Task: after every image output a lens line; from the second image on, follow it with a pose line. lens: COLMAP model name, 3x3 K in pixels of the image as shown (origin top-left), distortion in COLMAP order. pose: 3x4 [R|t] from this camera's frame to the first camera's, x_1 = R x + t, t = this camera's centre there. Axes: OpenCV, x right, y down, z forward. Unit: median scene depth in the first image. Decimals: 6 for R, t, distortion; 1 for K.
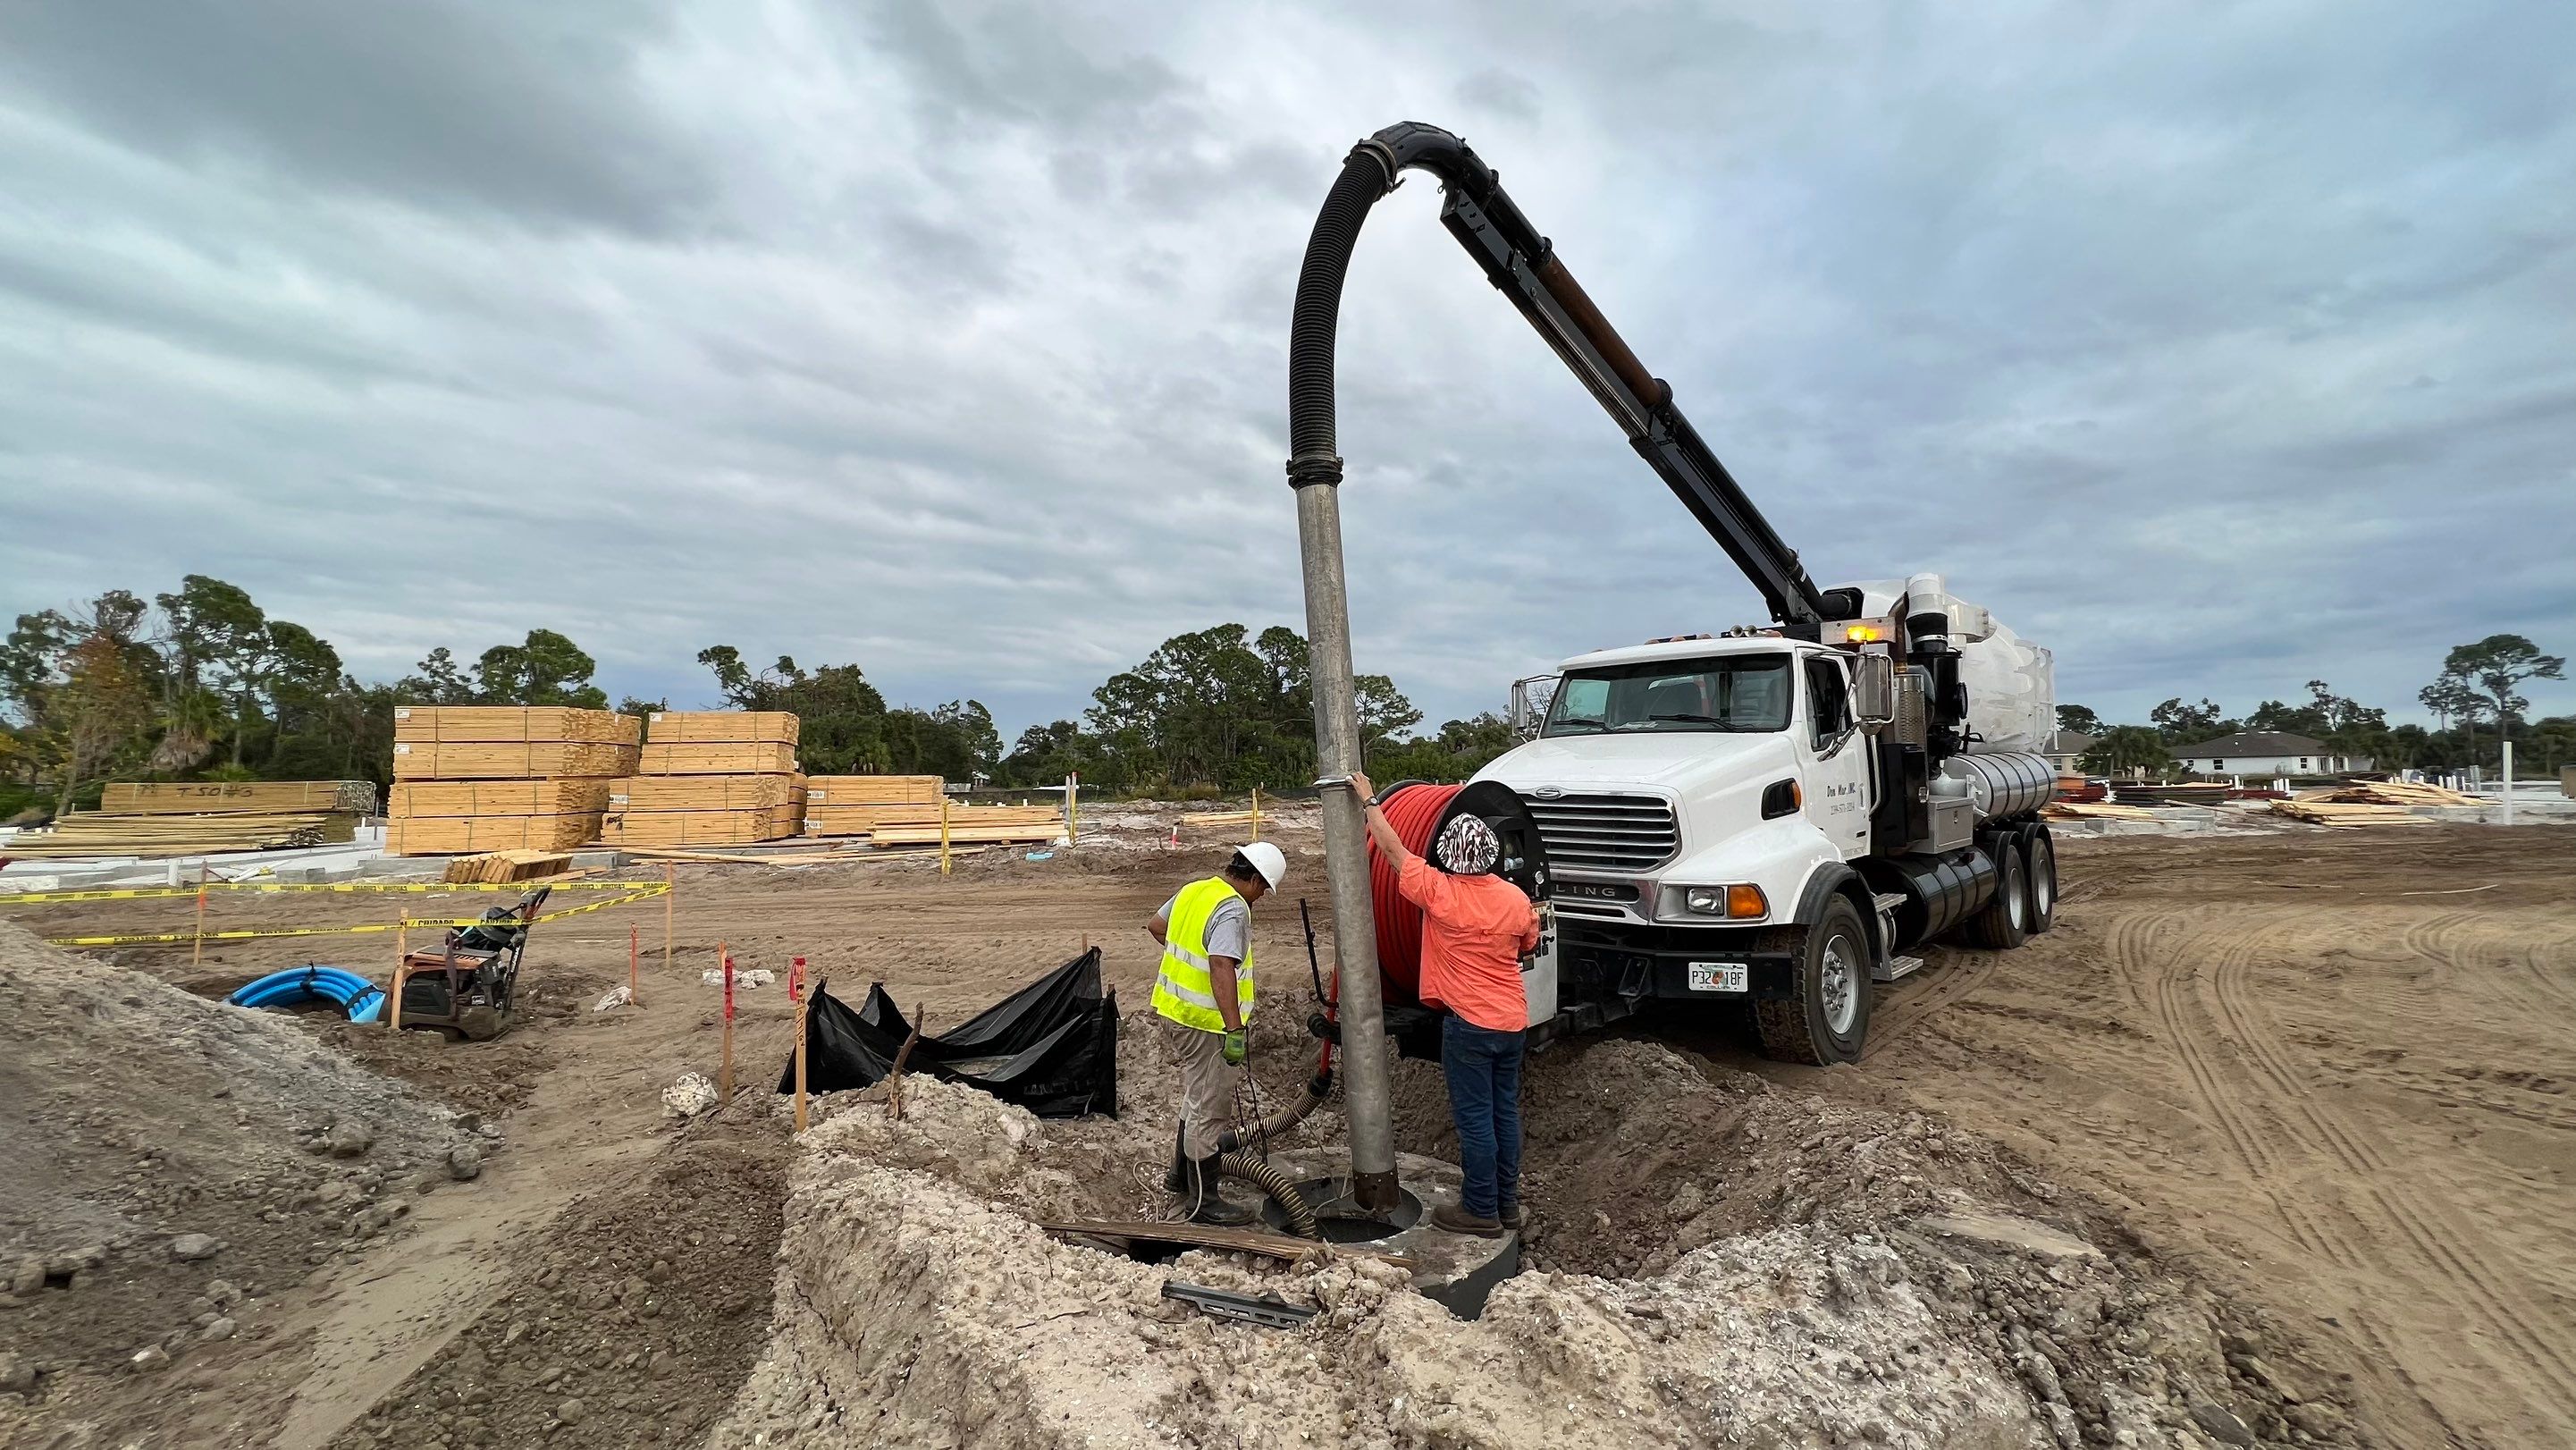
lens RADIAL K [[1016.8, 0, 1277.9], [0, 1016.8, 726.8], [0, 0, 1]] dist [-0.000660, 0.000648]
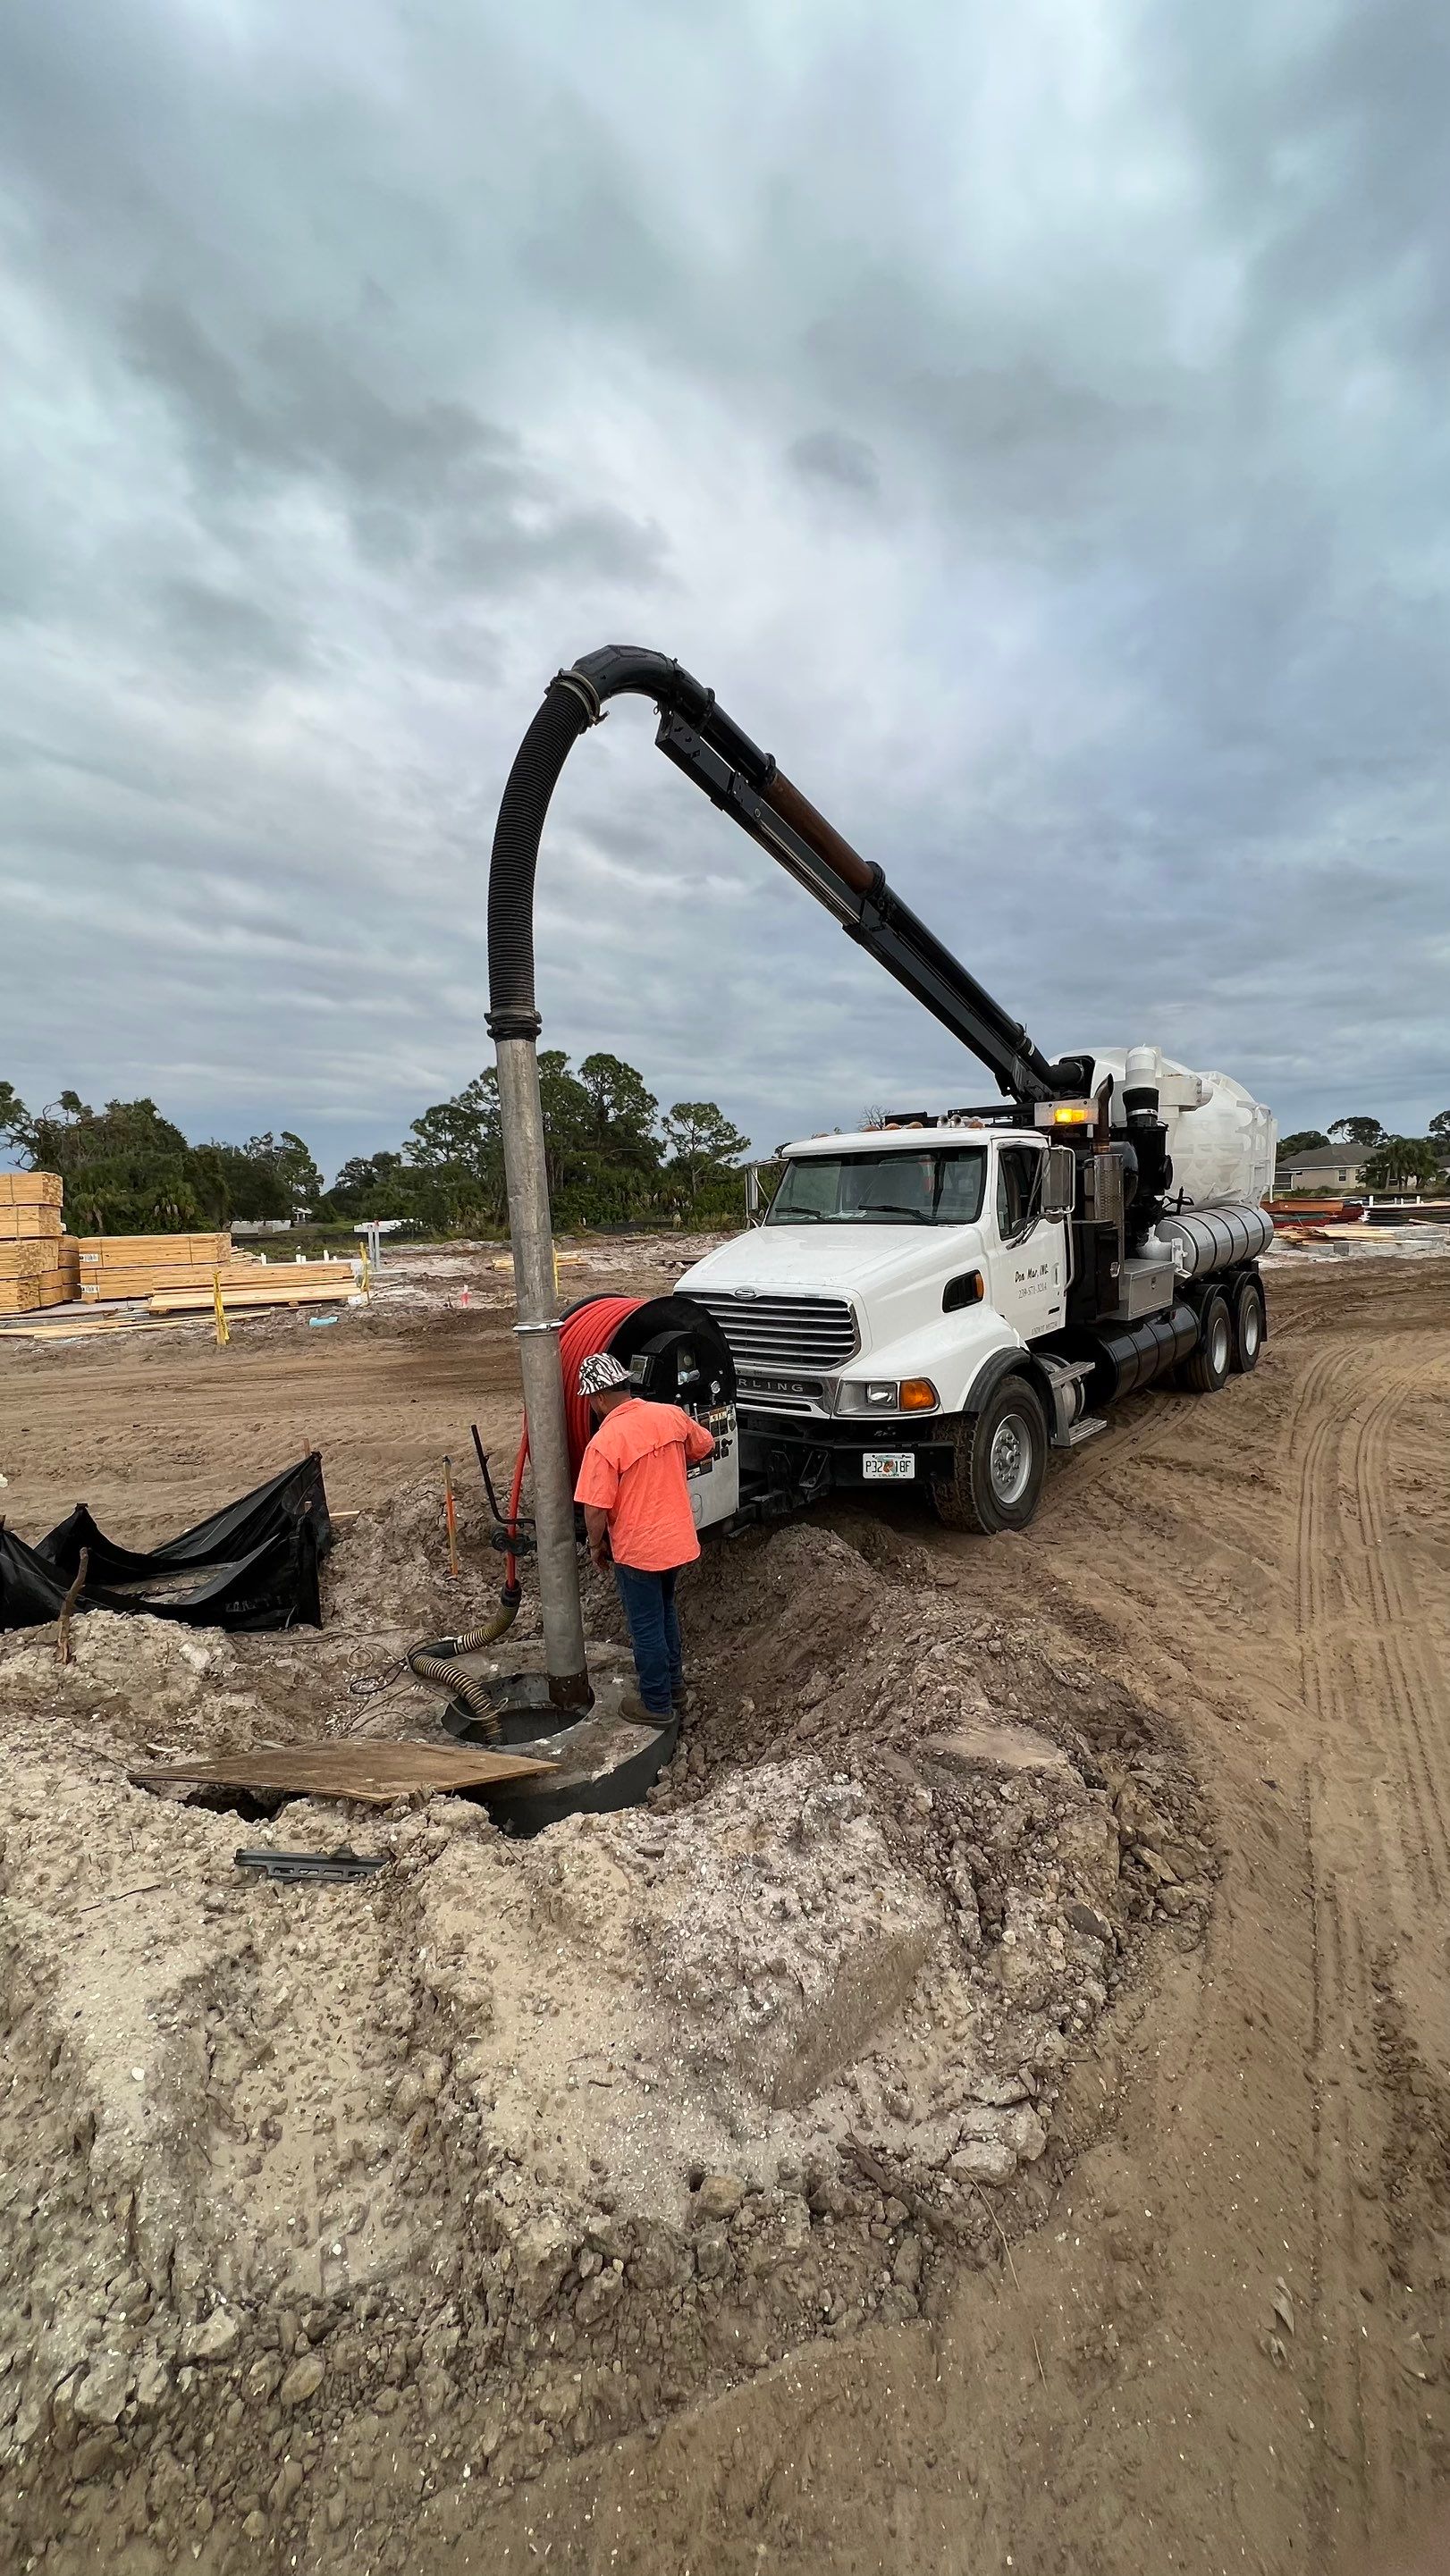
lens RADIAL K [[1016.8, 0, 724.3], [0, 1016.8, 1286.1], [0, 0, 1]] dist [-0.000660, 0.000648]
pose [[0.994319, -0.033577, 0.101005, 0.133425], [0.019755, 0.990668, 0.134855, -0.078354], [-0.104590, -0.132093, 0.985704, -0.017282]]
